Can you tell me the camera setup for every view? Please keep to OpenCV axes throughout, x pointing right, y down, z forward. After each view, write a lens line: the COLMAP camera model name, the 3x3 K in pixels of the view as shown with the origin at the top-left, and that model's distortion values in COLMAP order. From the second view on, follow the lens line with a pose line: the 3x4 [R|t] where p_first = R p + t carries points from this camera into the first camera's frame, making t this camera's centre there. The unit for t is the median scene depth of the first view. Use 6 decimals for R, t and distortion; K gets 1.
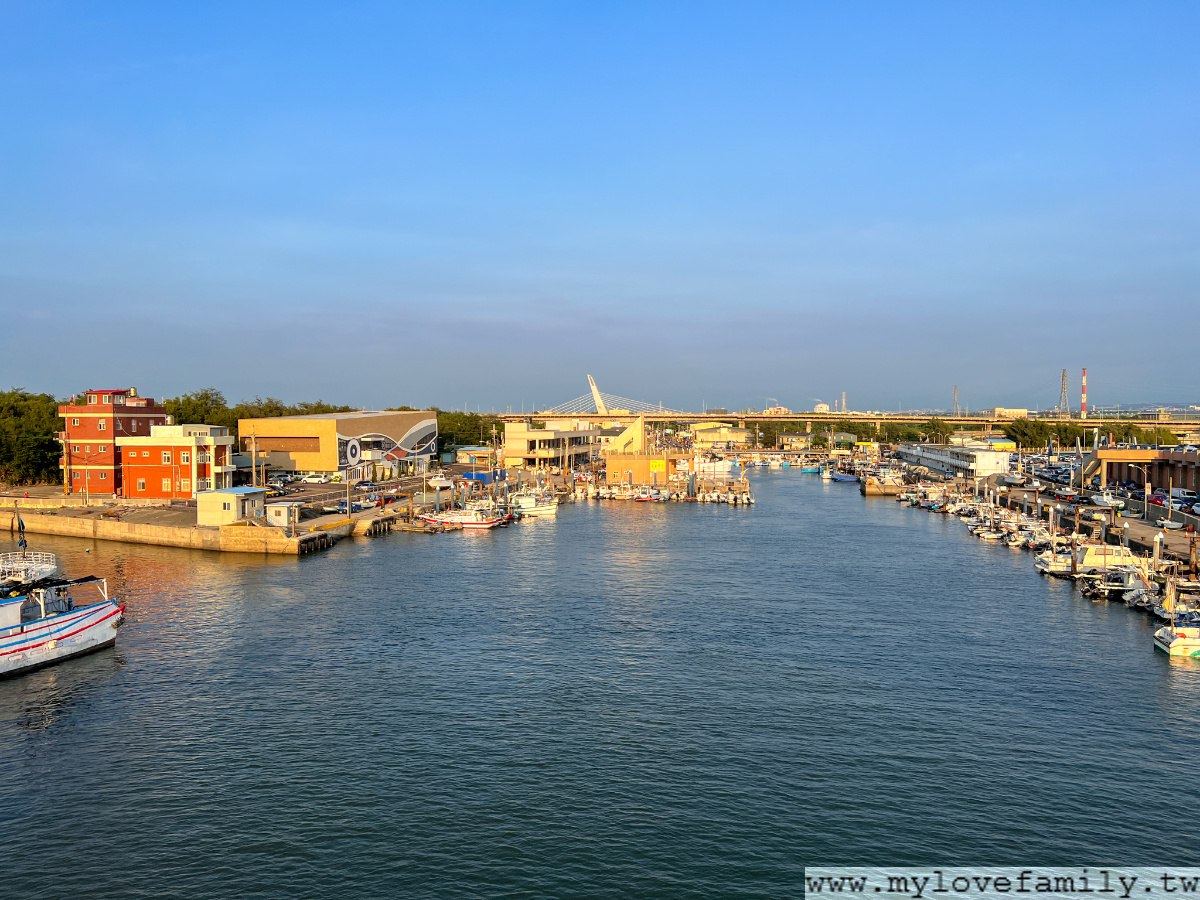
lens RADIAL K [[906.9, 0, 600.0], [0, 906.9, 450.0], [0, 0, 1]] dist [0.003898, -0.051080]
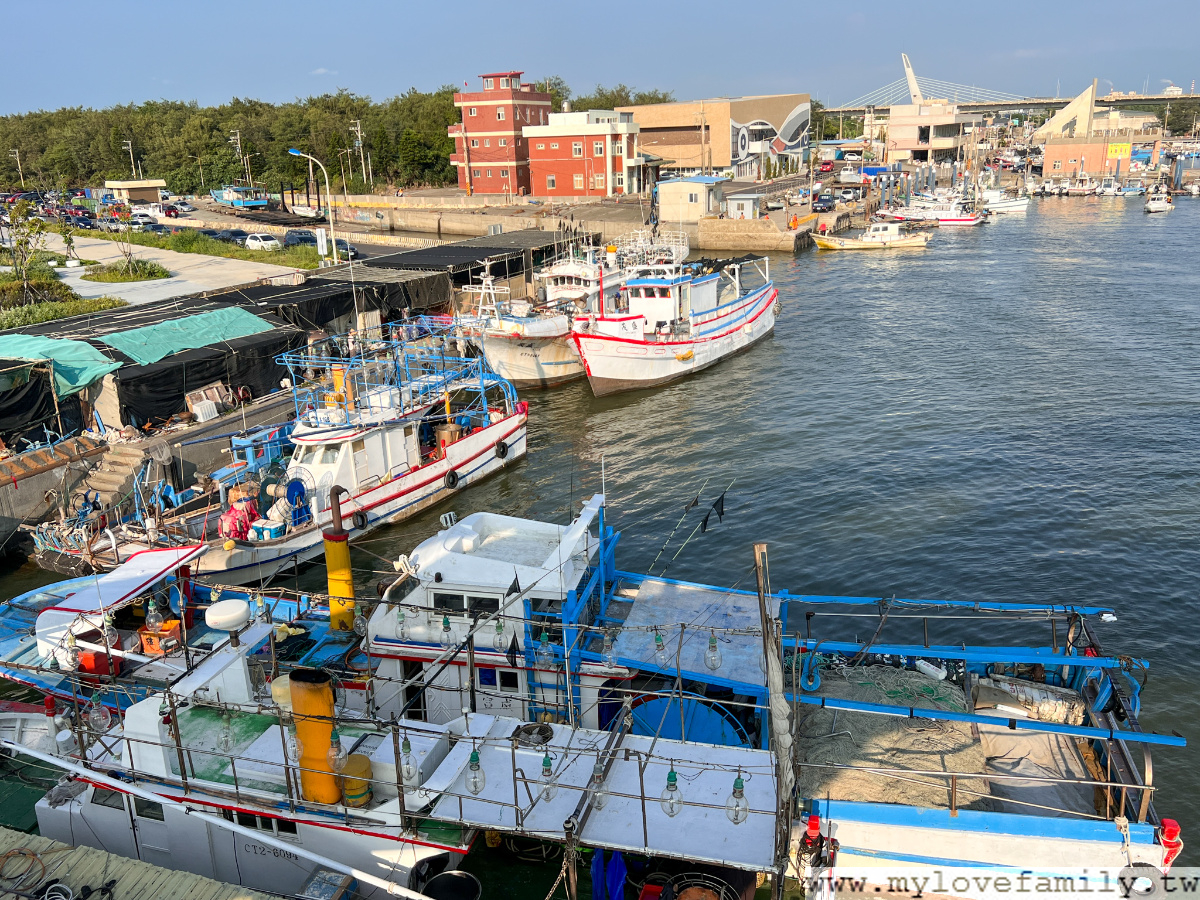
lens RADIAL K [[1016.6, 0, 600.0], [0, 1016.6, 450.0], [0, 0, 1]] dist [0.066388, -0.076354]
pose [[0.957870, 0.054287, -0.282024, -0.152718], [0.025688, 0.961843, 0.272393, 0.018593], [0.286050, -0.268162, 0.919926, 0.006377]]
